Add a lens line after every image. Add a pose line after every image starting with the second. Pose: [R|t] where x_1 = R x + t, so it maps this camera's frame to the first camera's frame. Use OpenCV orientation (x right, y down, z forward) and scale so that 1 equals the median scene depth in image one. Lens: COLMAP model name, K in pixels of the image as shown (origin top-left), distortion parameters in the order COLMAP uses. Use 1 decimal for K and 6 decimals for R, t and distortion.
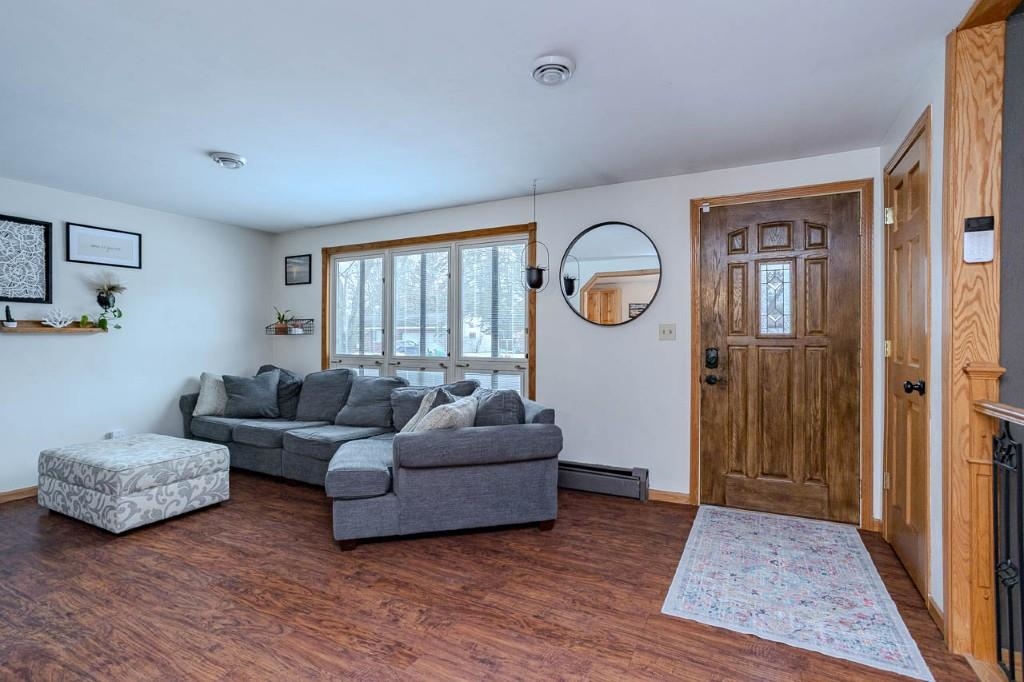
lens RADIAL K [[493.9, 0, 507.8], [0, 493.9, 340.6], [0, 0, 1]] dist [-0.046035, 0.025266]
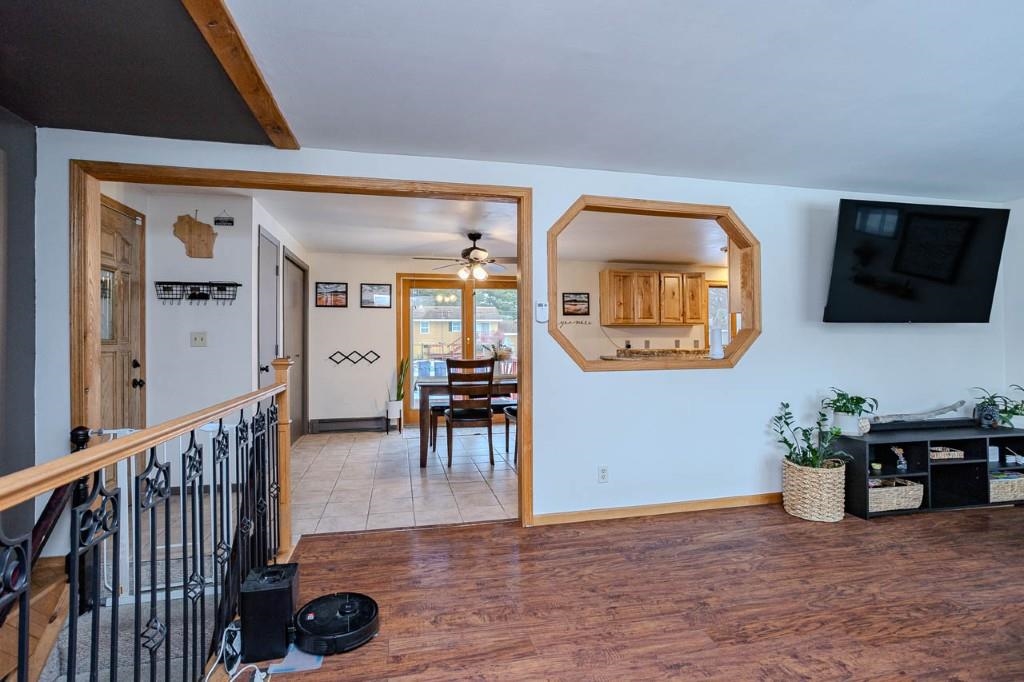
lens RADIAL K [[488.3, 0, 512.0], [0, 488.3, 341.0], [0, 0, 1]] dist [-0.048878, 0.027931]
pose [[-0.760877, 0.003010, -0.648890, 0.593621], [0.001515, 0.999995, 0.002862, -0.005960], [0.648895, 0.001195, -0.760877, 1.077715]]
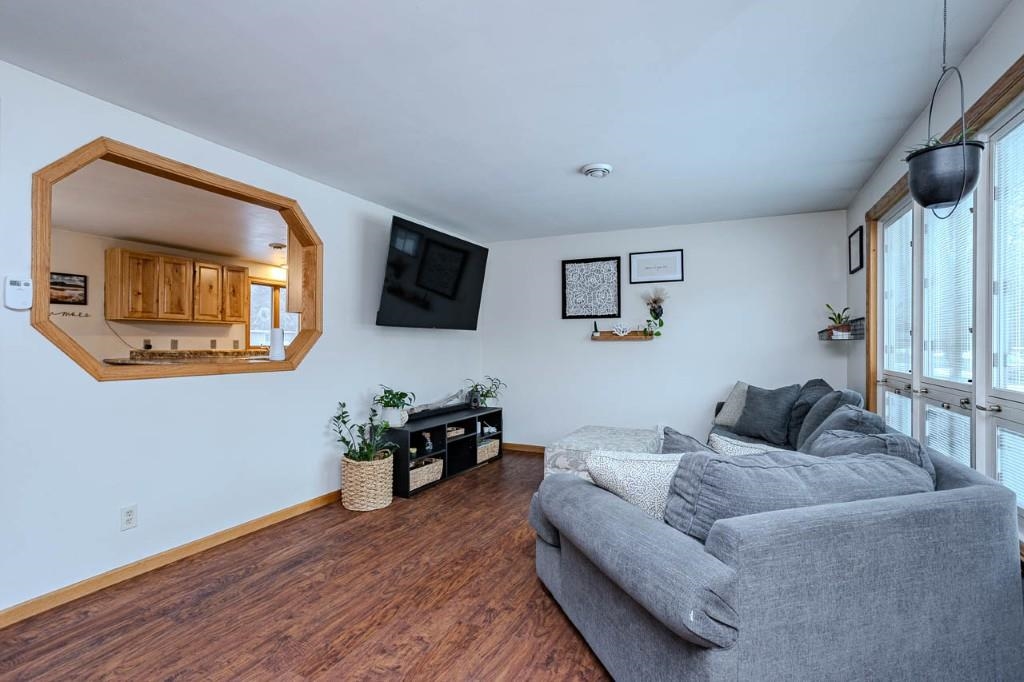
lens RADIAL K [[488.5, 0, 505.5], [0, 488.5, 340.3], [0, 0, 1]] dist [-0.054332, 0.035061]
pose [[0.031900, -0.005219, -0.999477, 0.549737], [-0.012693, 0.999904, -0.005626, -0.005040], [0.999410, 0.012866, 0.031831, 0.966557]]
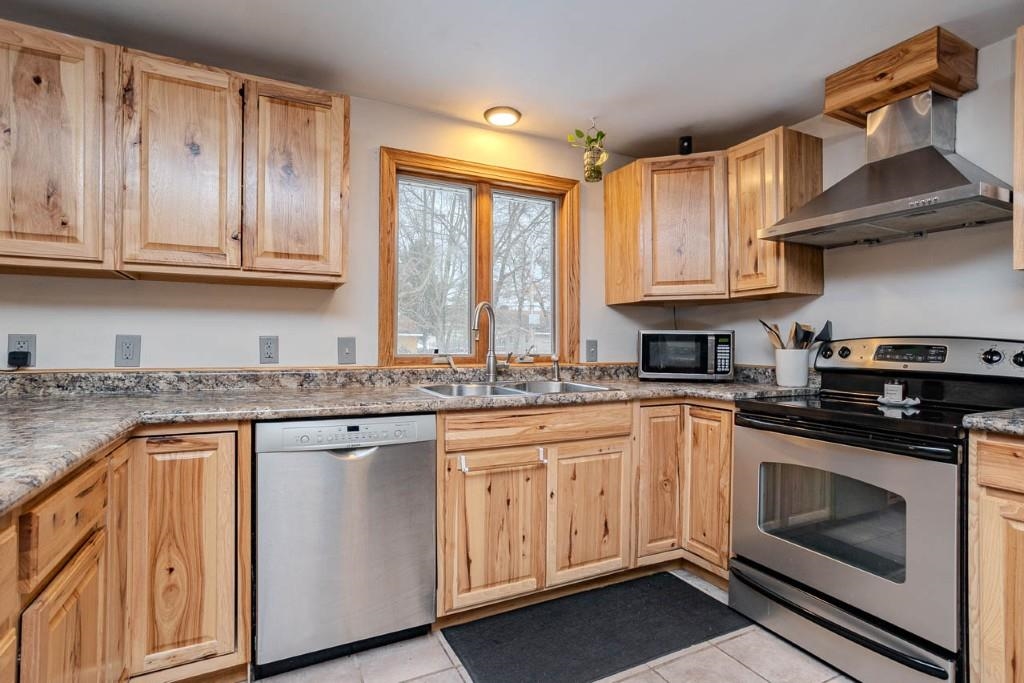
lens RADIAL K [[501.9, 0, 512.3], [0, 501.9, 339.1], [0, 0, 1]] dist [-0.053788, 0.031055]
pose [[-0.591150, -0.007062, -0.806531, -1.746109], [-0.010383, 0.999945, -0.001145, -0.000703], [0.806495, 0.007697, -0.591191, 0.295763]]
